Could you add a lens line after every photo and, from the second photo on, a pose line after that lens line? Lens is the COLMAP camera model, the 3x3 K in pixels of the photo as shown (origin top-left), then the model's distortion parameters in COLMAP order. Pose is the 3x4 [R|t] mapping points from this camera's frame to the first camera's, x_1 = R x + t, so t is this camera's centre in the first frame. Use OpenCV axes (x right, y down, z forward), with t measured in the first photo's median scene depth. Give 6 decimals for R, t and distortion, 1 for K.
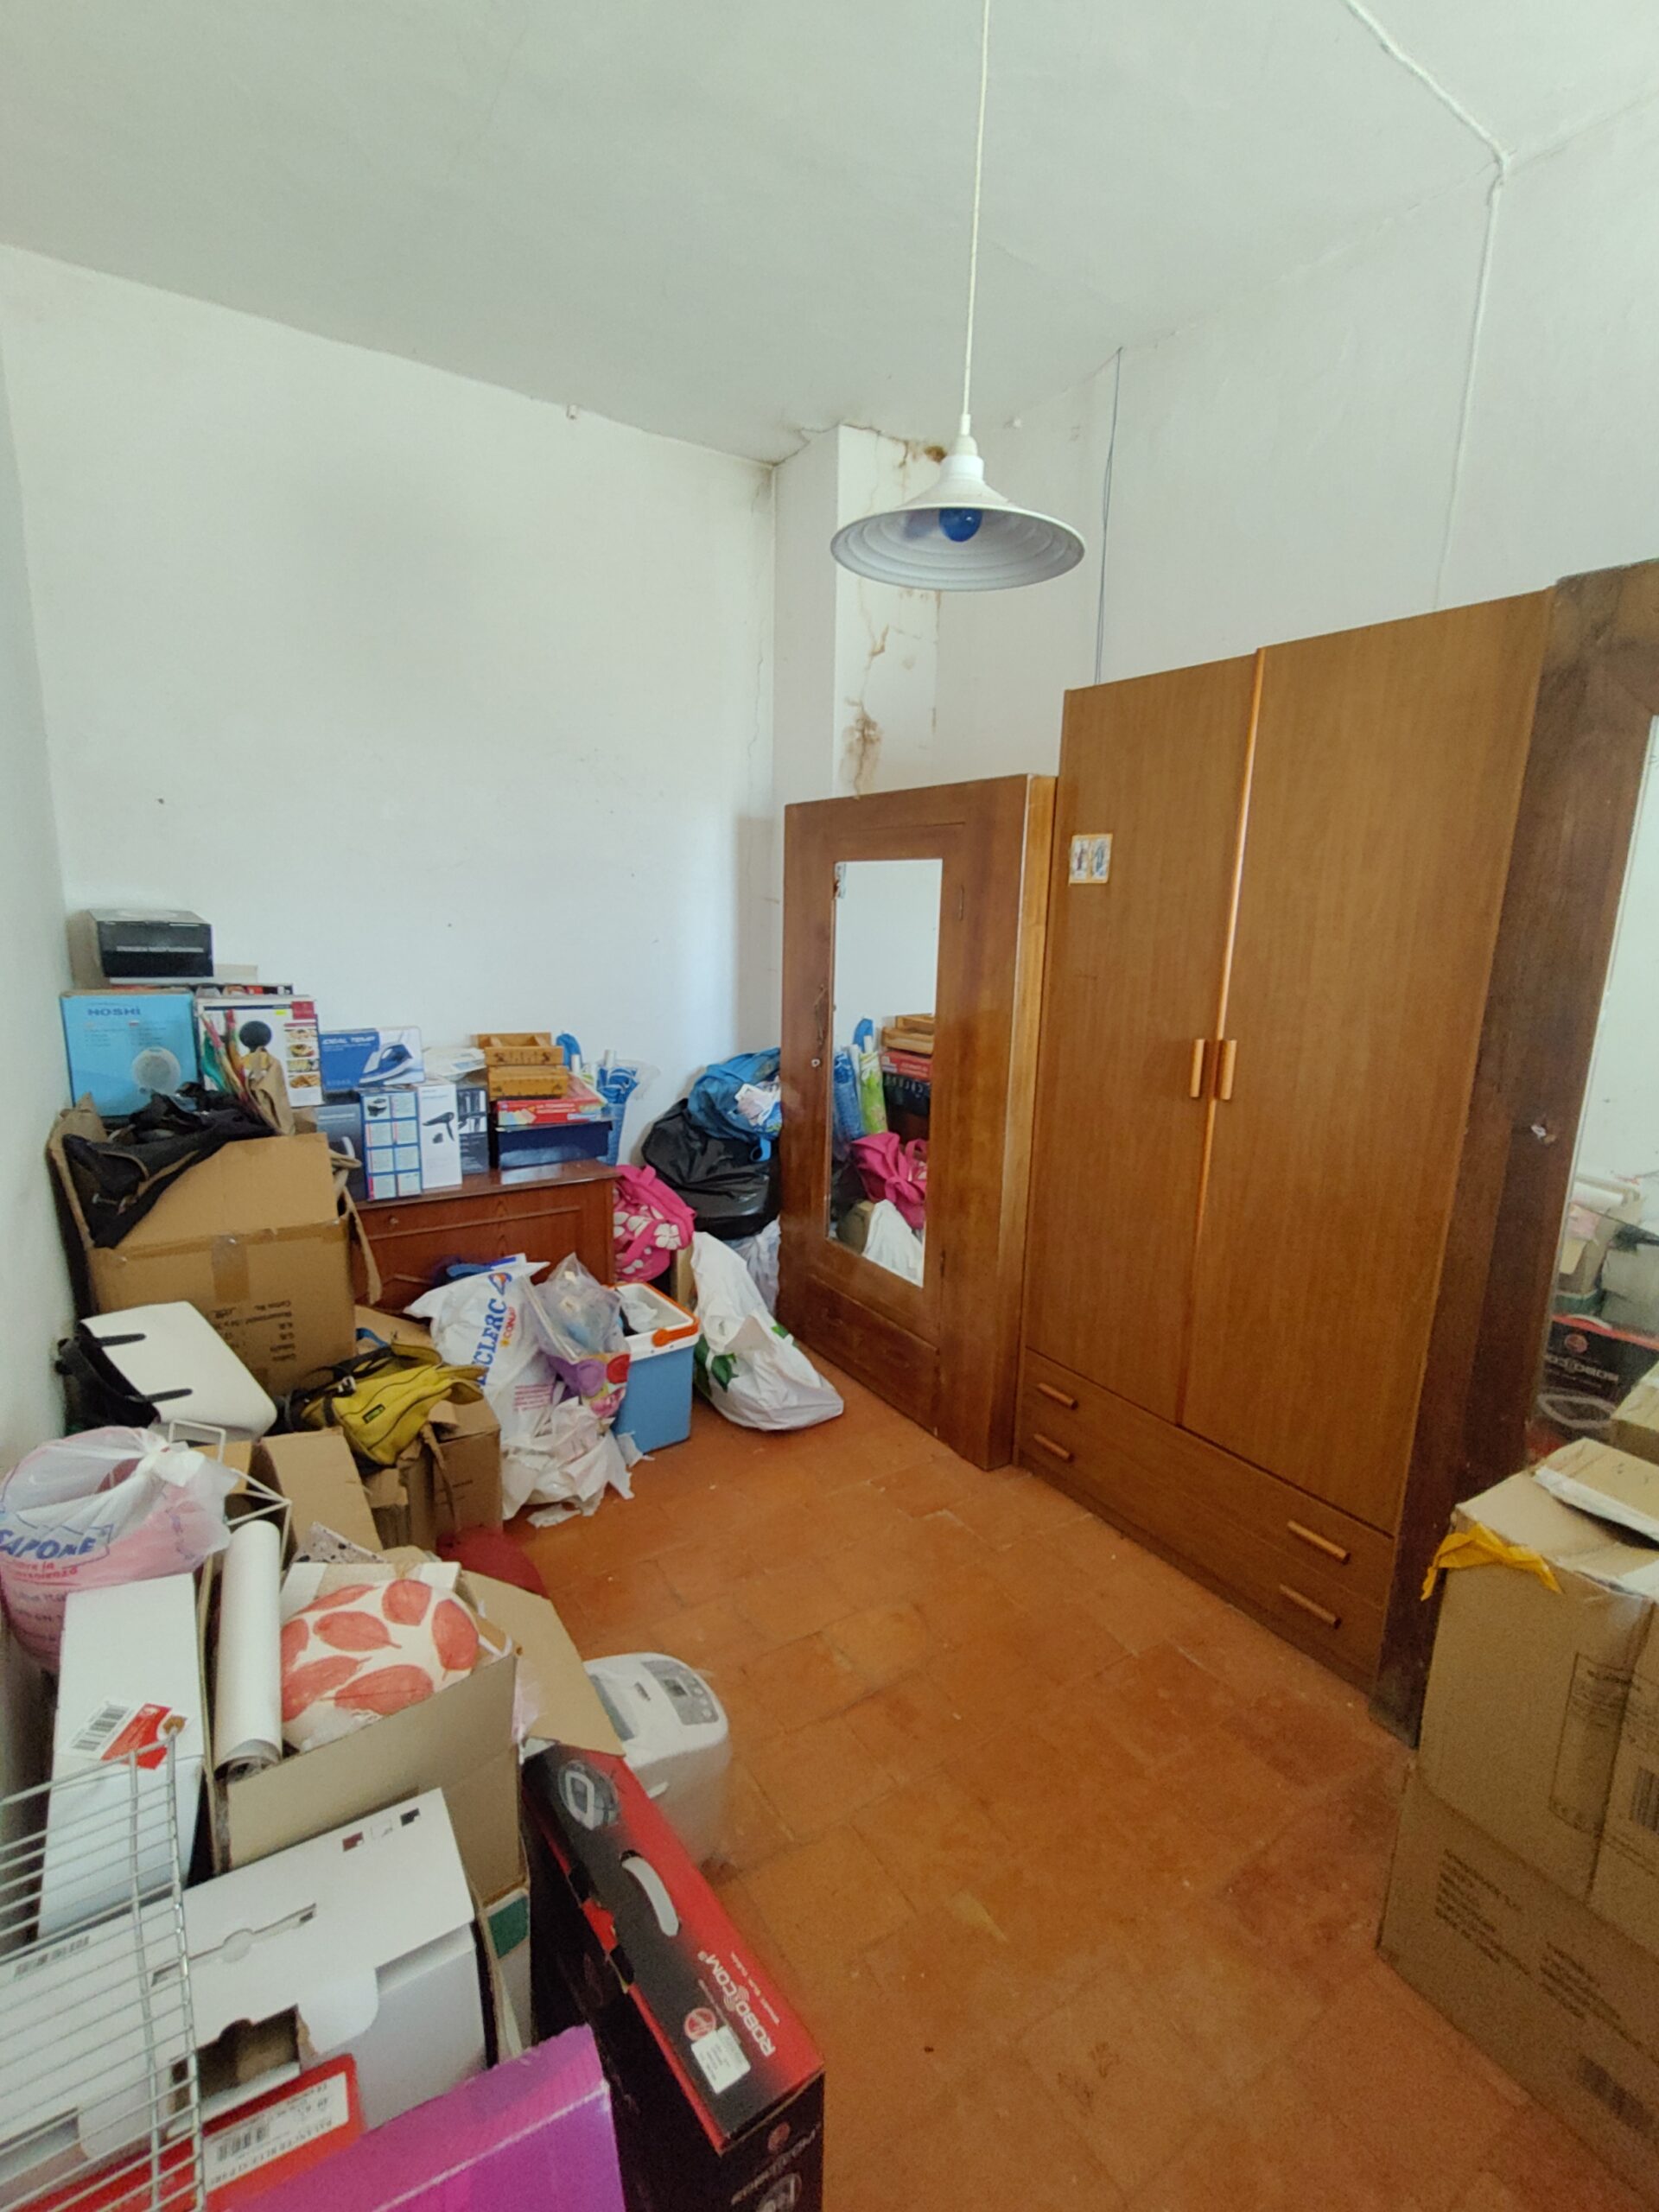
lens RADIAL K [[1028.3, 0, 836.8], [0, 1028.3, 1109.1], [0, 0, 1]] dist [0.000204, 0.000458]
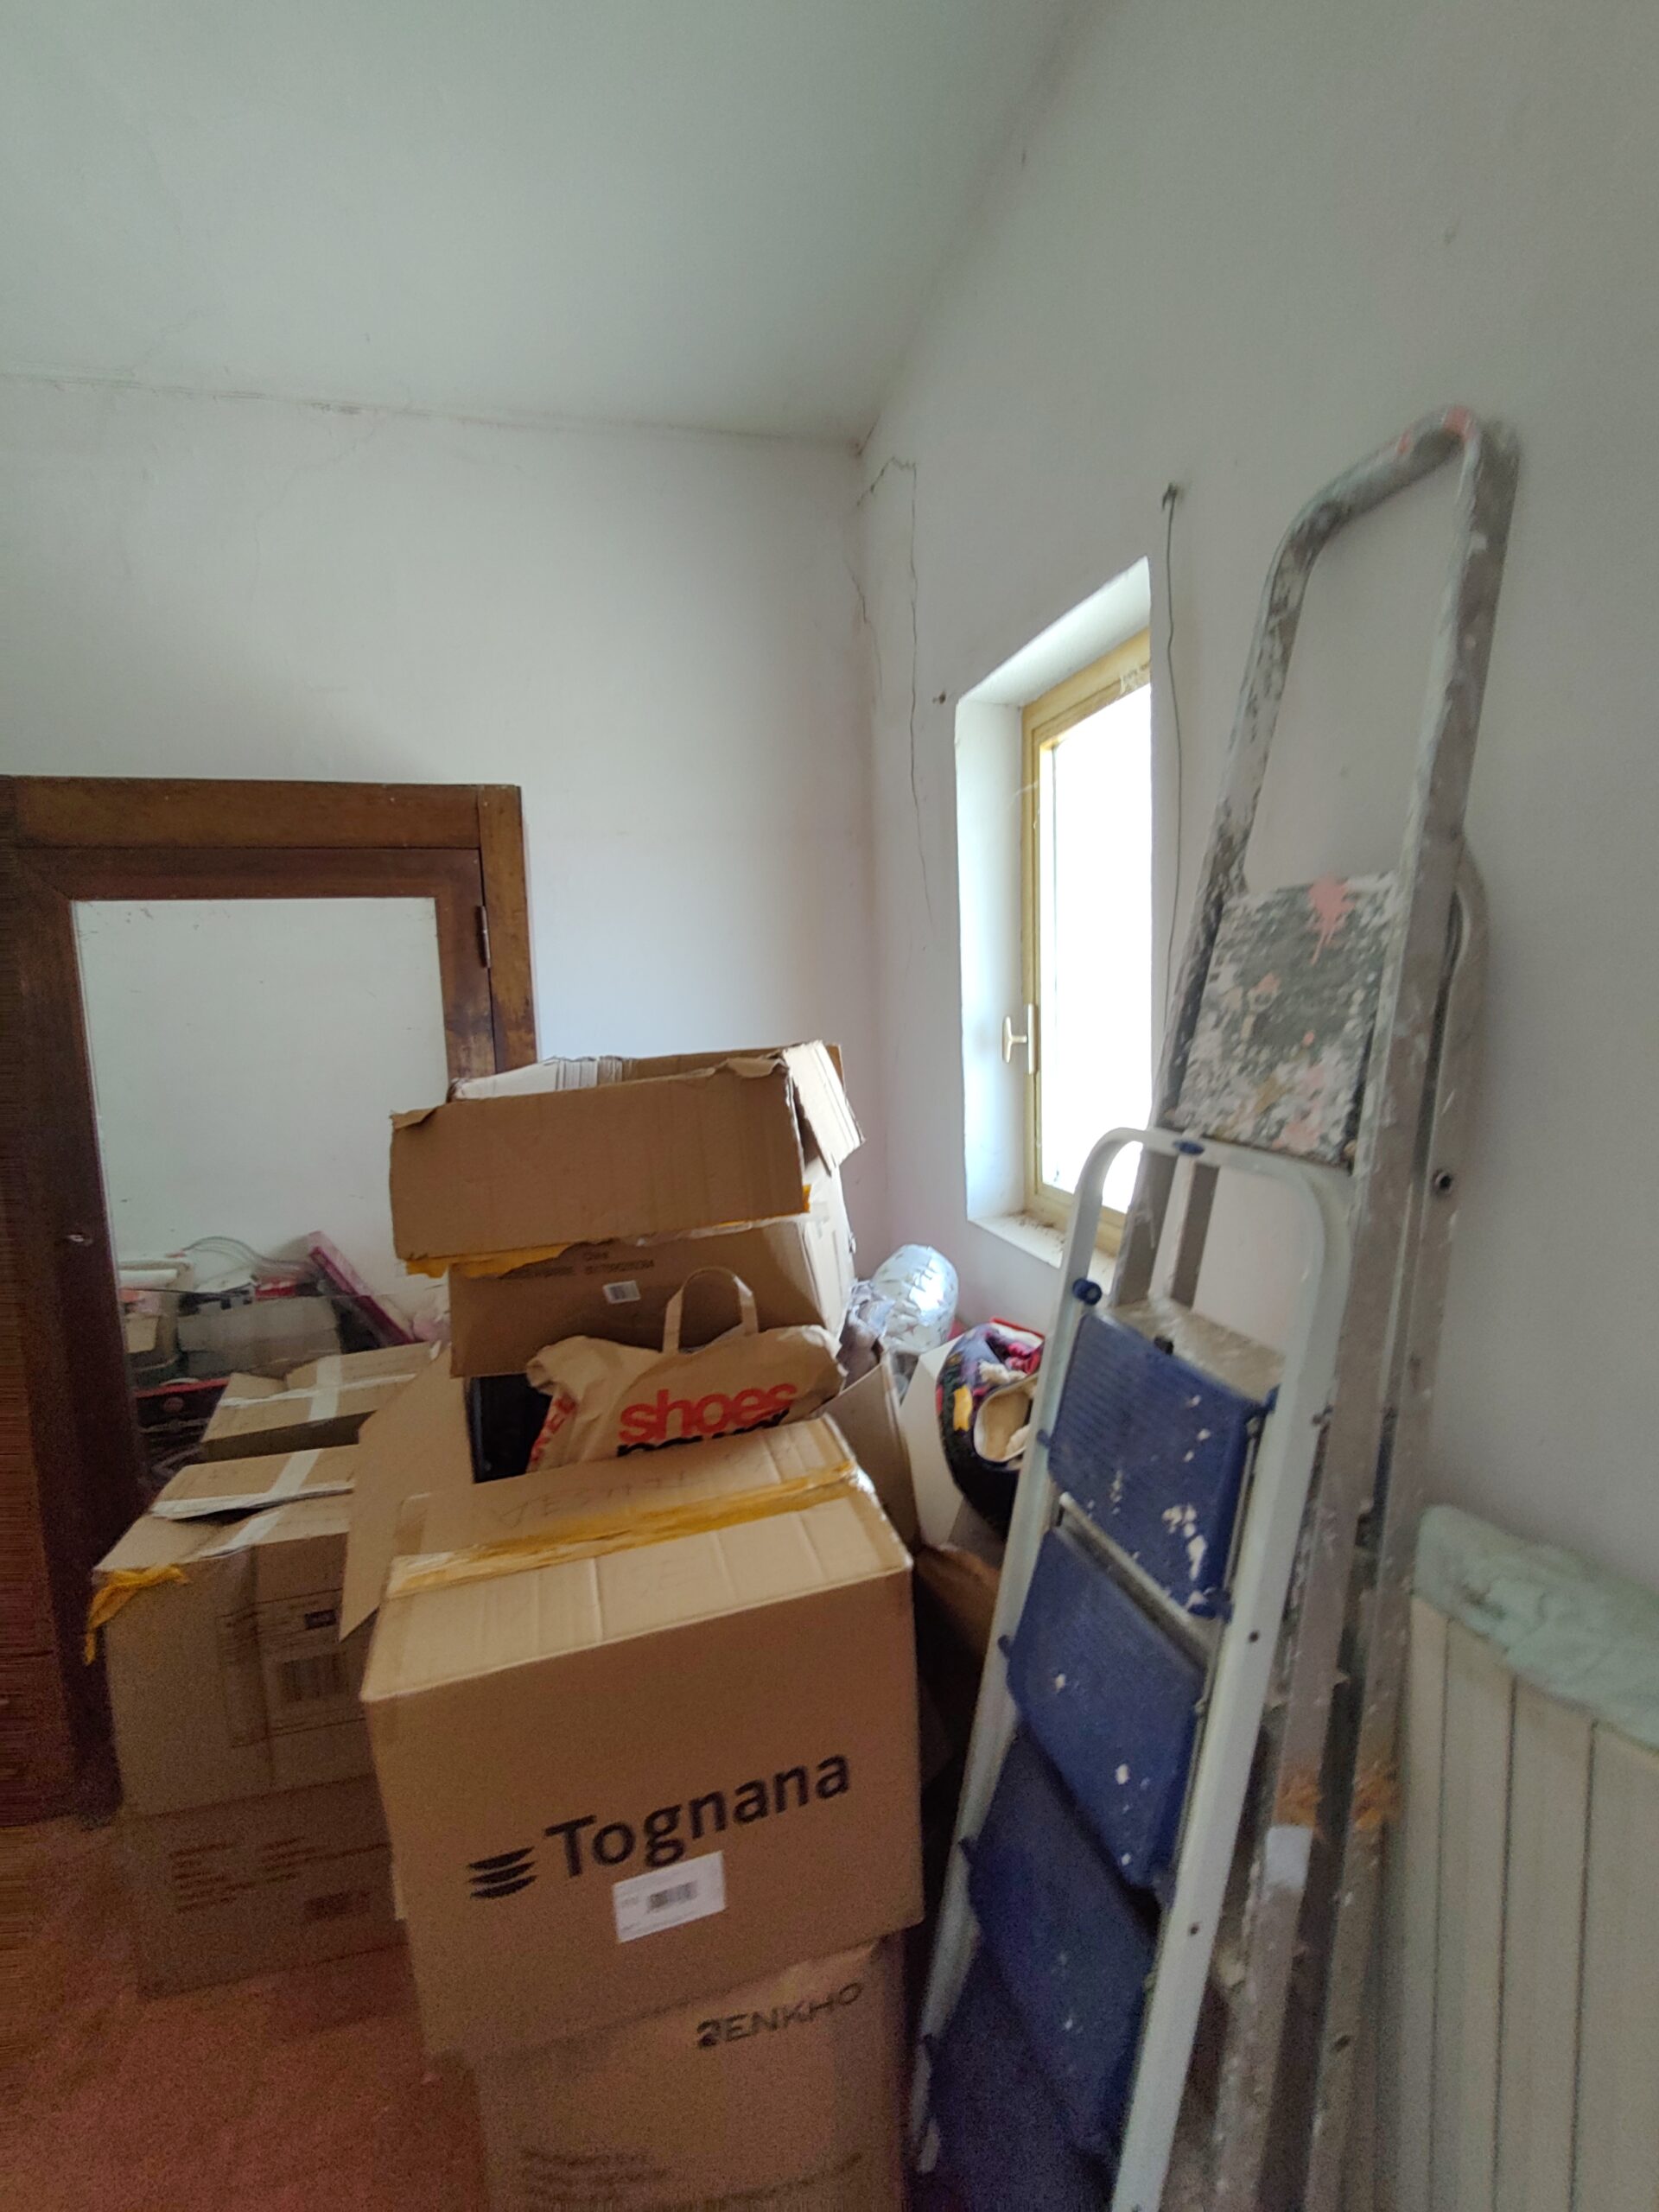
lens RADIAL K [[1028.3, 0, 838.8], [0, 1028.3, 1112.2], [0, 0, 1]] dist [0.000204, 0.000458]
pose [[0.316497, -0.150203, 0.936626, -0.122073], [0.234950, 0.969031, 0.076007, -0.003388], [-0.919037, 0.196005, 0.341985, -0.233635]]
